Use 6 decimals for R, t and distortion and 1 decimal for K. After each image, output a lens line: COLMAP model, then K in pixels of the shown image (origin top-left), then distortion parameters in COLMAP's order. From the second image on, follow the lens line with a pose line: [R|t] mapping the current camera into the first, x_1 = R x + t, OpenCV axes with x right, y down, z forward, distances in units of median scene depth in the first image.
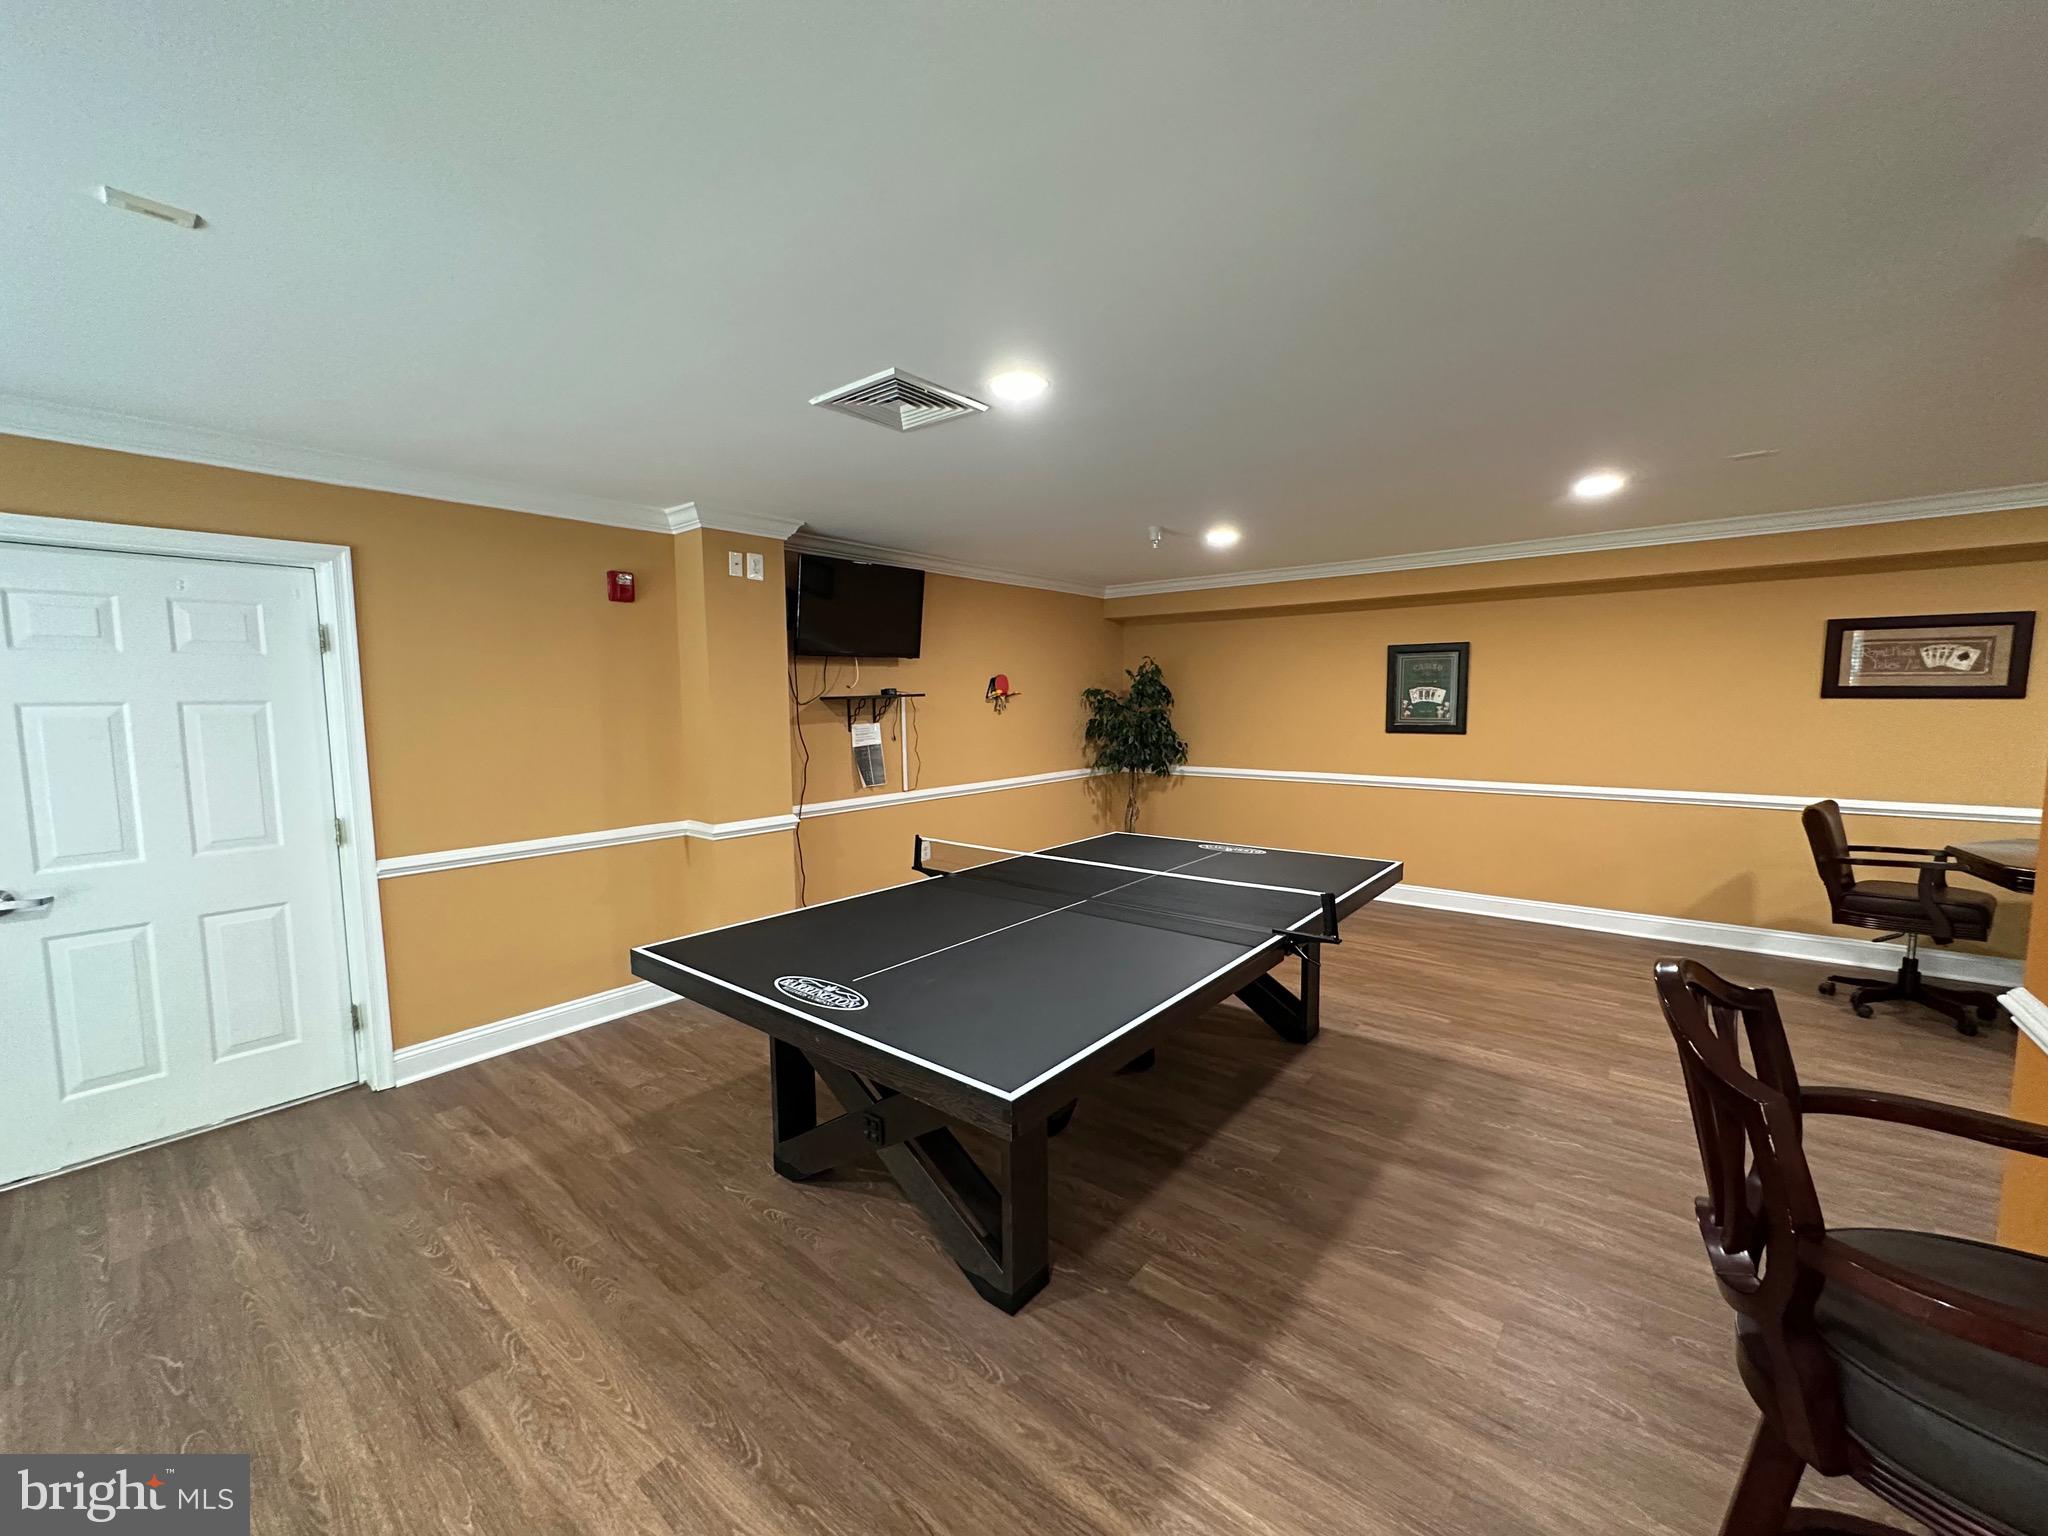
lens RADIAL K [[818.4, 0, 1024.2], [0, 818.4, 766.5], [0, 0, 1]] dist [0.000670, 0.000112]
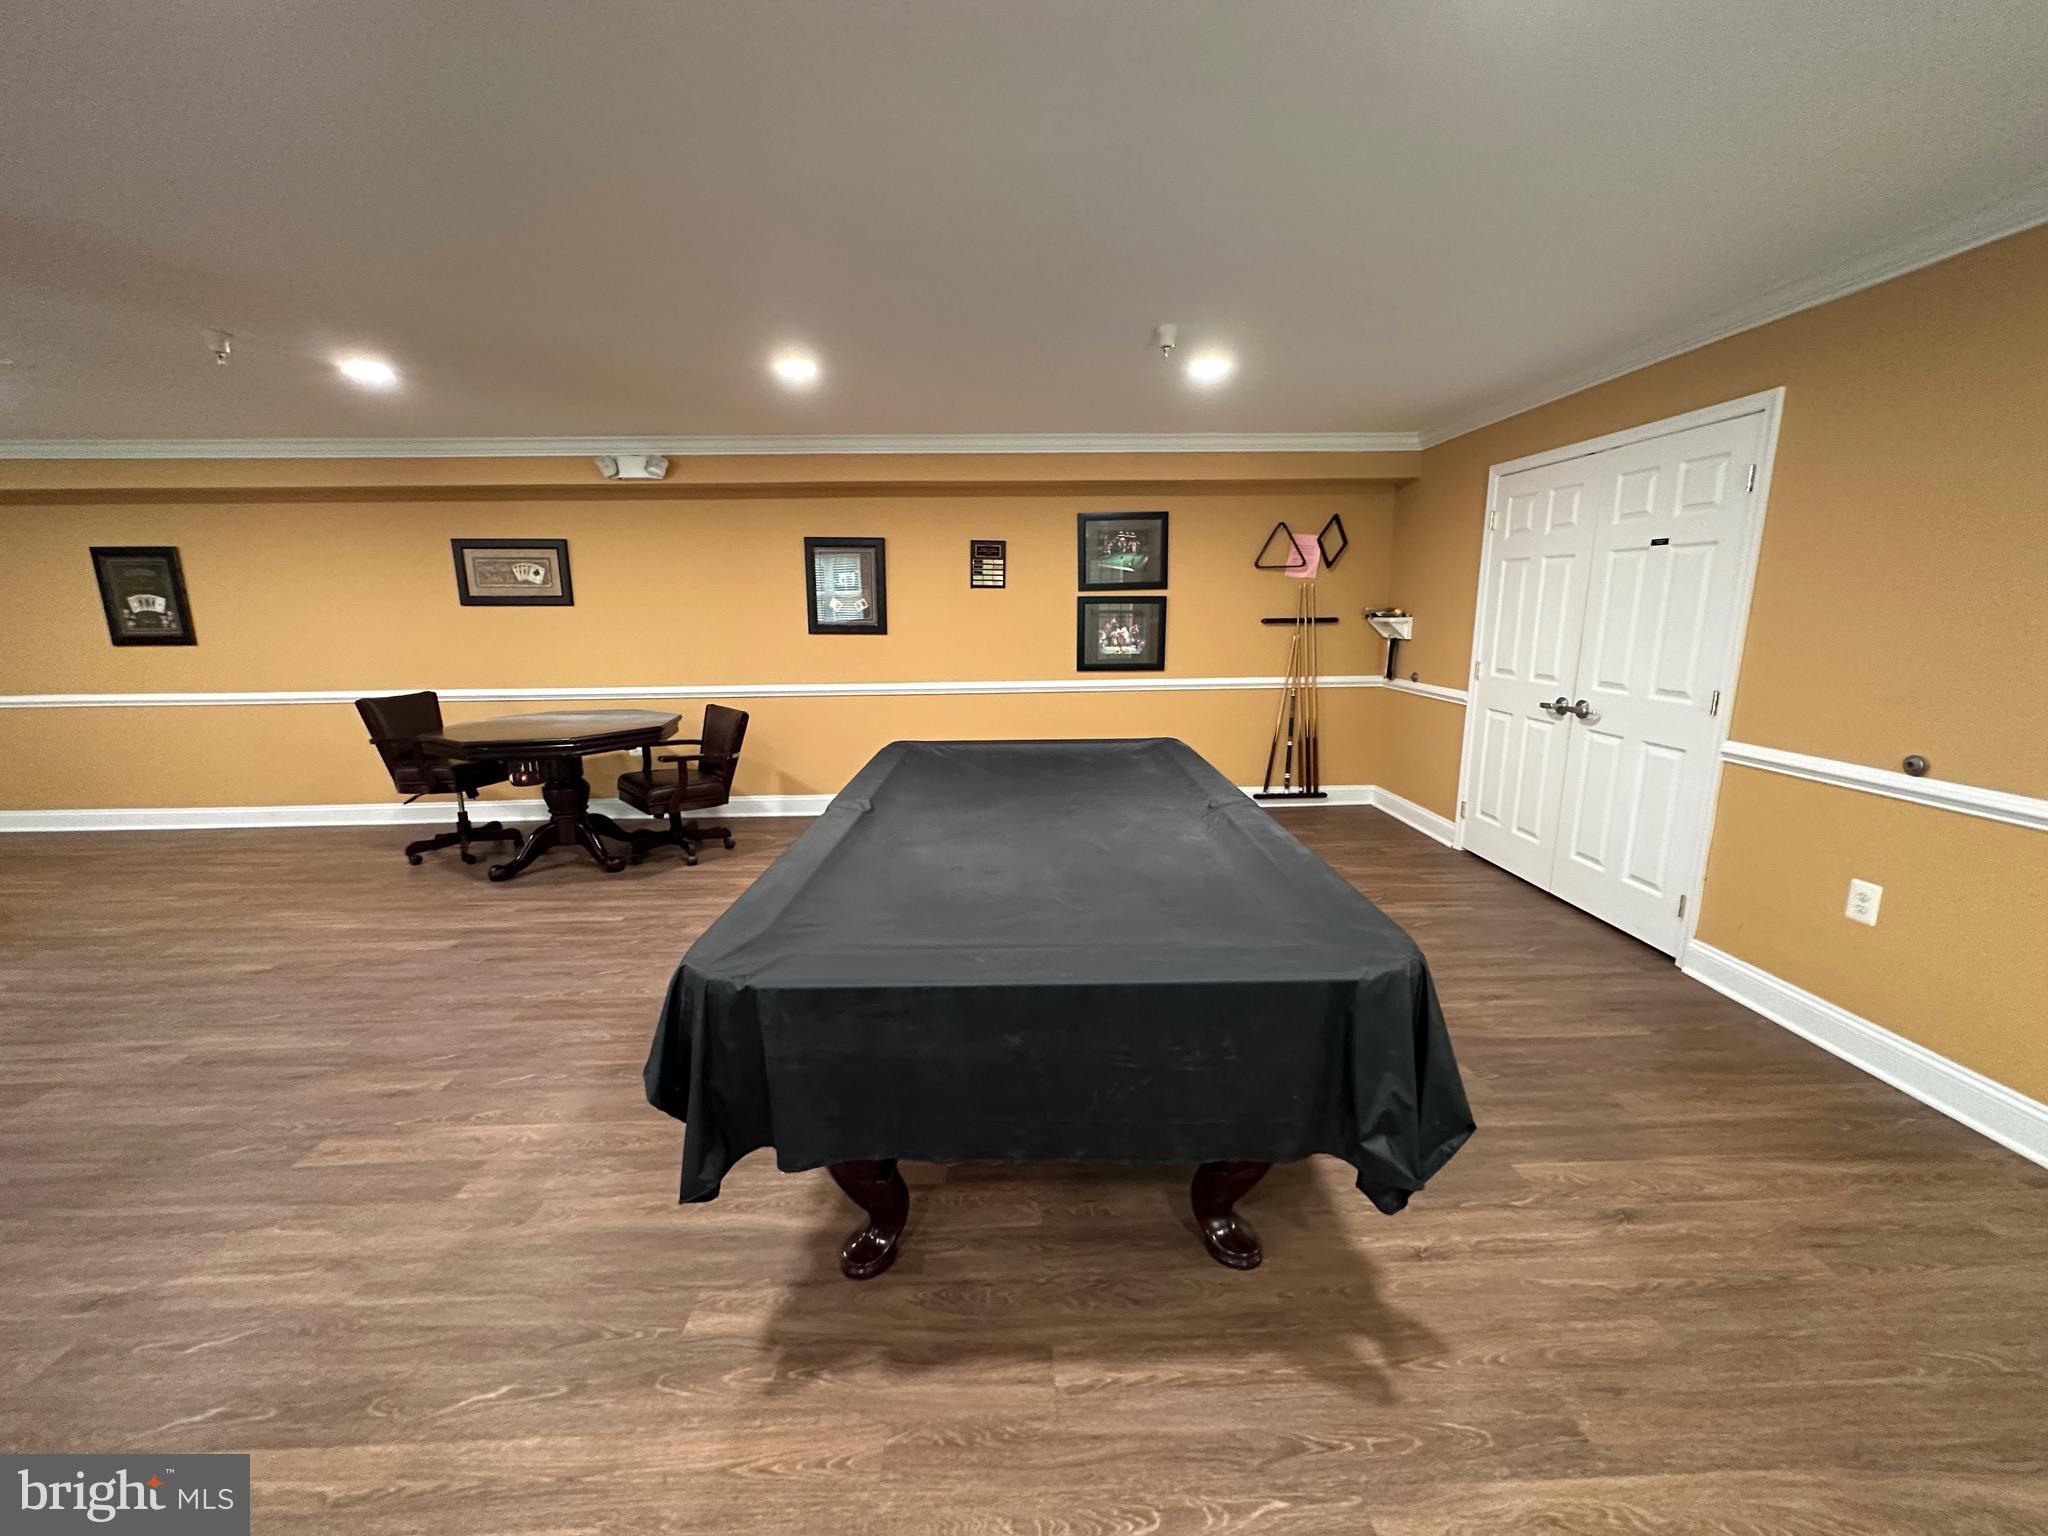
lens RADIAL K [[818.4, 0, 1025.8], [0, 818.4, 768.2], [0, 0, 1]] dist [0.000670, 0.000112]
pose [[0.748242, -0.144301, 0.647542, 0.810732], [0.059078, 0.986673, 0.151609, 0.019978], [-0.660790, -0.075185, 0.746796, -0.487984]]
